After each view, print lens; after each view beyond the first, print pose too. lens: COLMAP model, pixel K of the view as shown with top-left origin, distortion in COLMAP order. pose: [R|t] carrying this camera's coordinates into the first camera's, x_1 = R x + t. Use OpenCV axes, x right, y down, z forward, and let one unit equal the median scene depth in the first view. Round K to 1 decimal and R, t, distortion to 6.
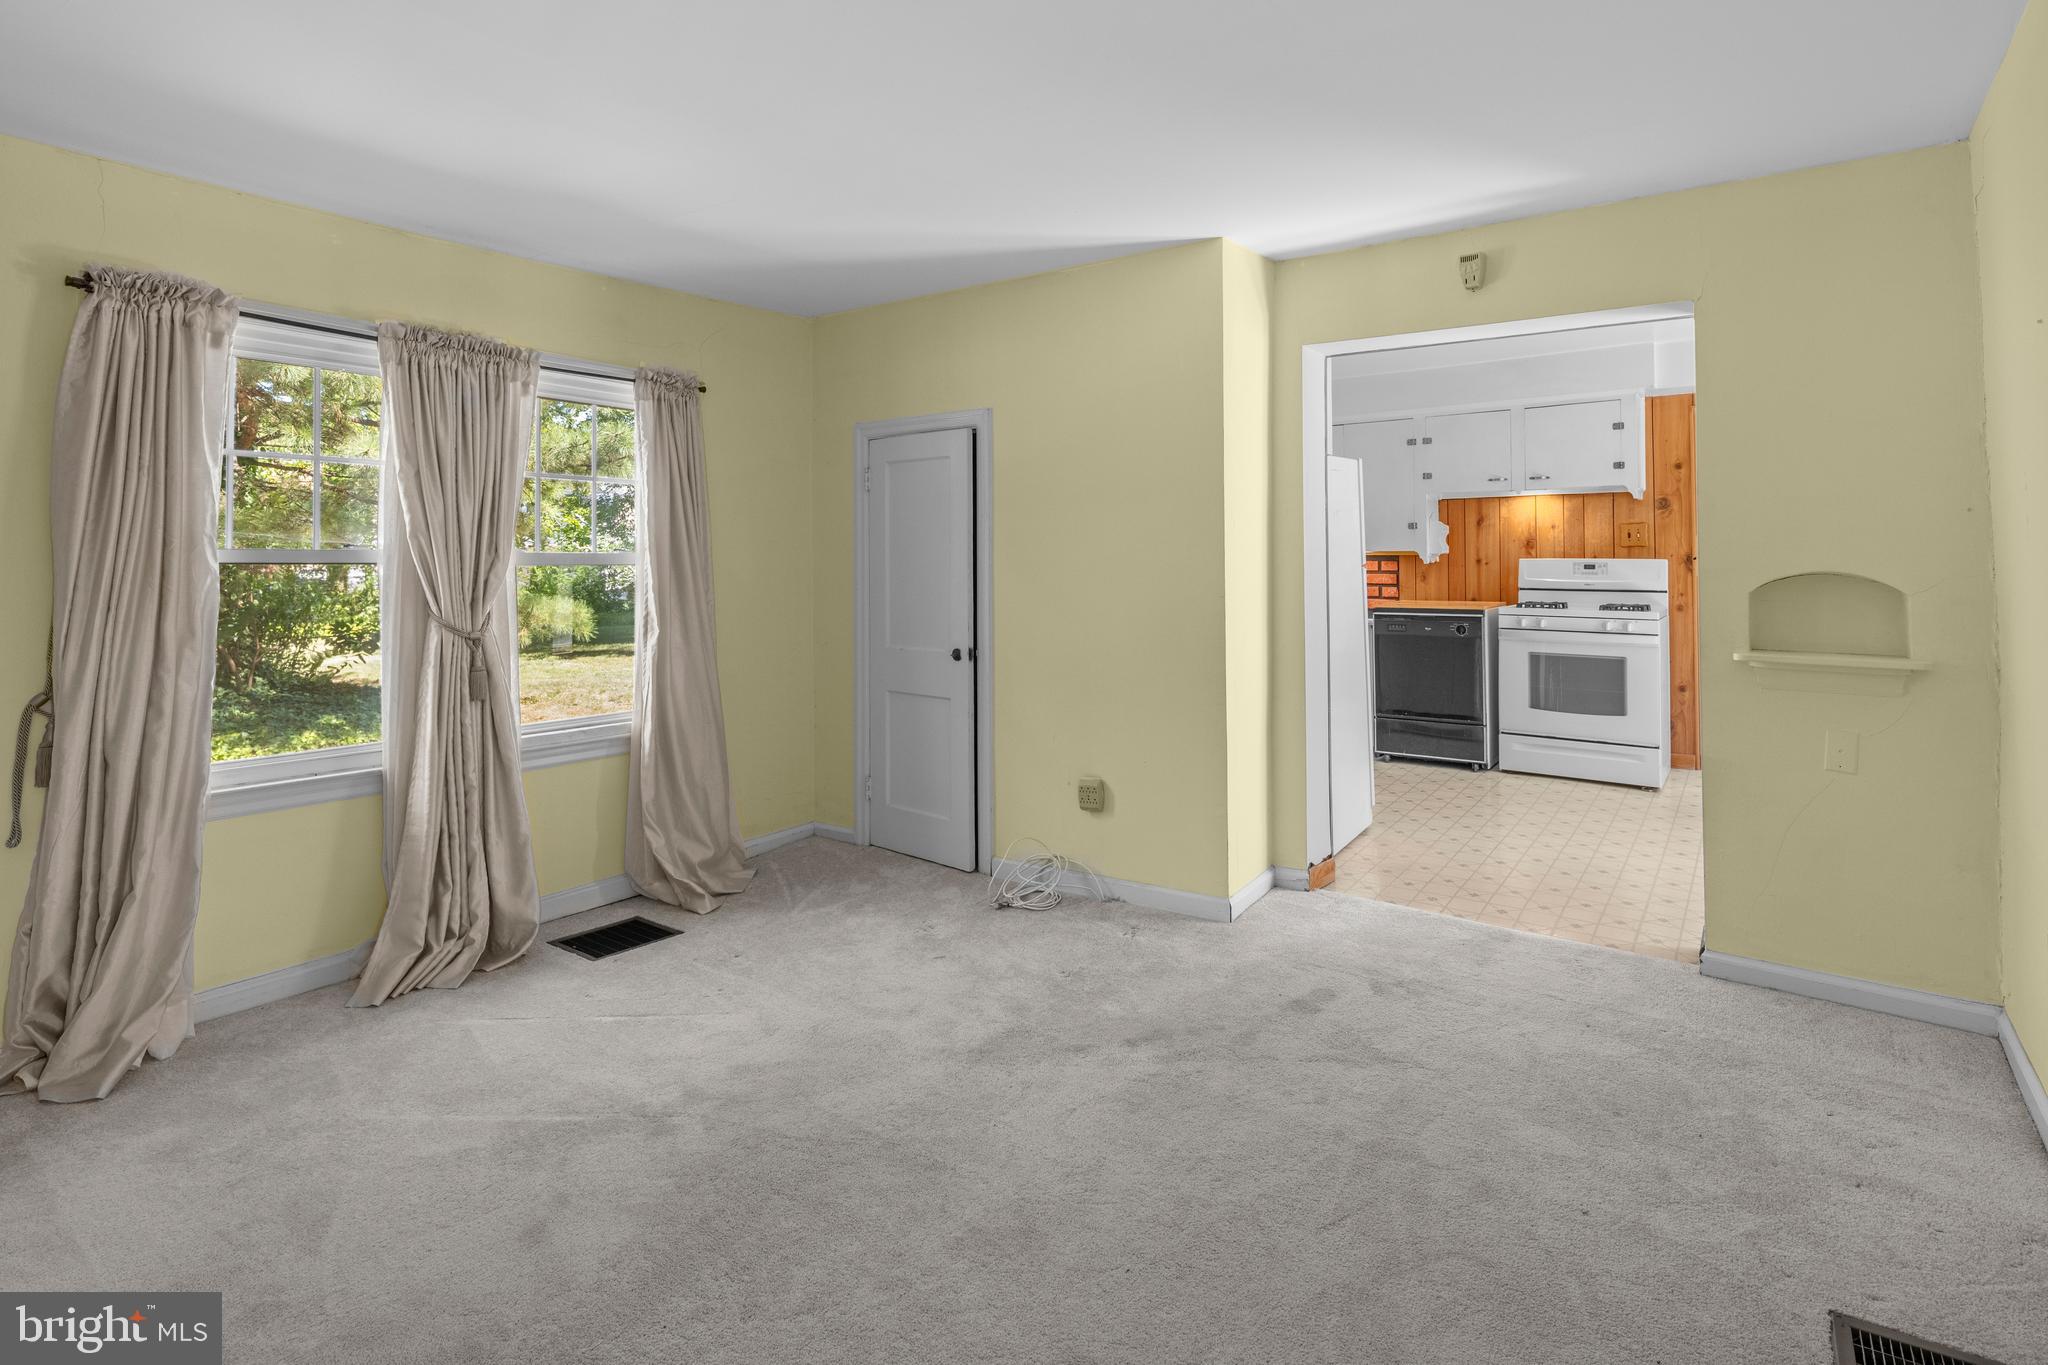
lens RADIAL K [[1007.6, 0, 1036.4], [0, 1007.6, 545.3], [0, 0, 1]] dist [-0.000669, -0.000736]
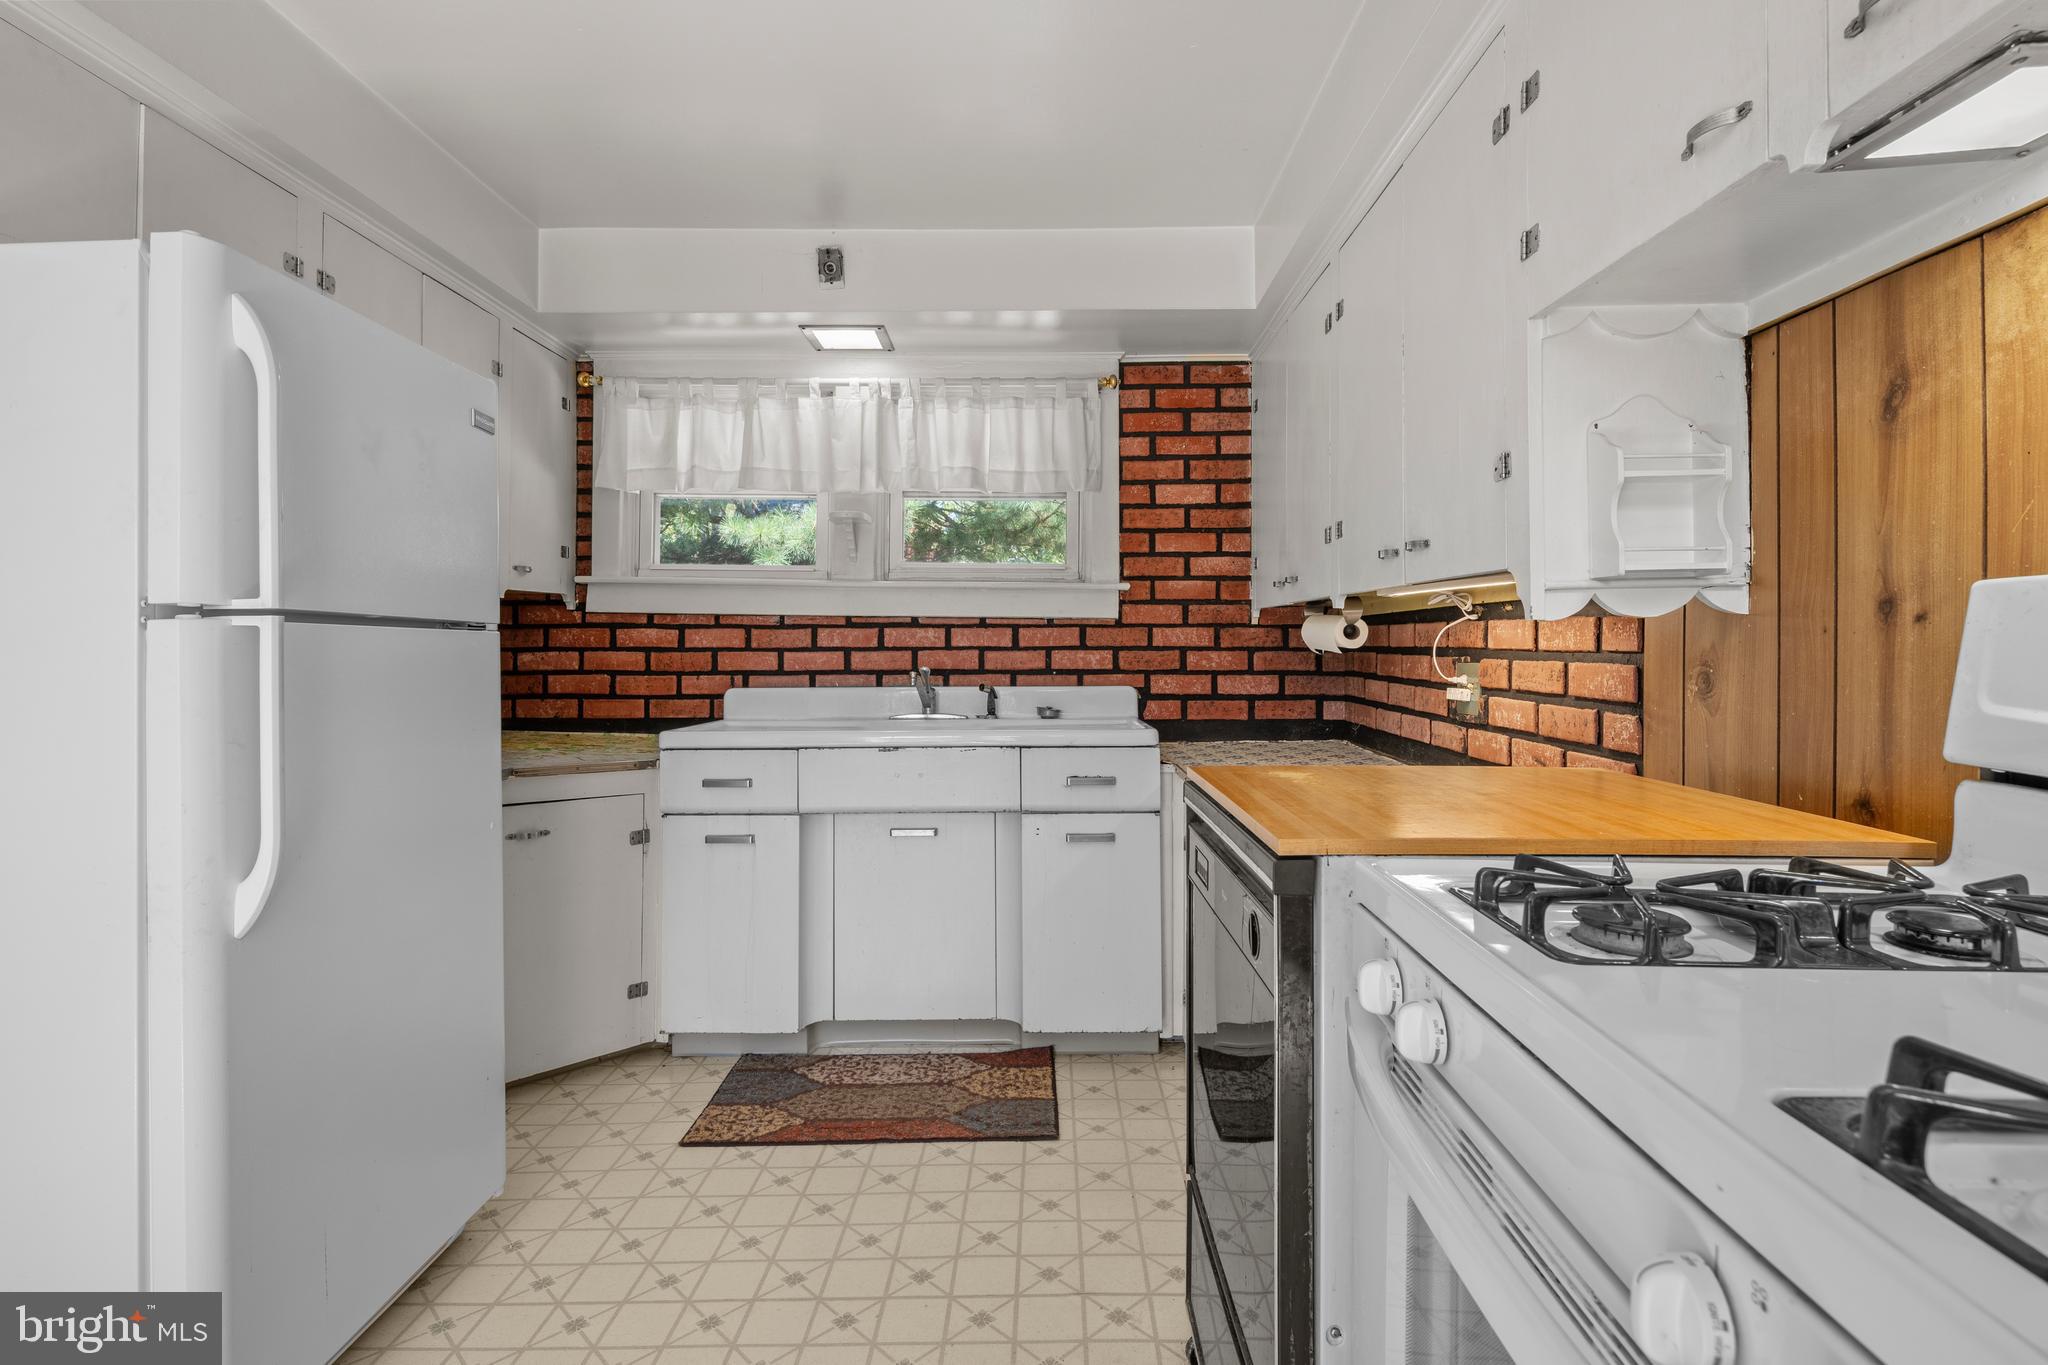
lens RADIAL K [[1006.1, 0, 1026.5], [0, 1006.1, 628.4], [0, 0, 1]] dist [0.003700, -0.005252]
pose [[0.564120, -0.002798, -0.825688, 0.546836], [0.005065, 0.999987, 0.000072, 0.020974], [0.825678, -0.004223, 0.564127, 0.821621]]
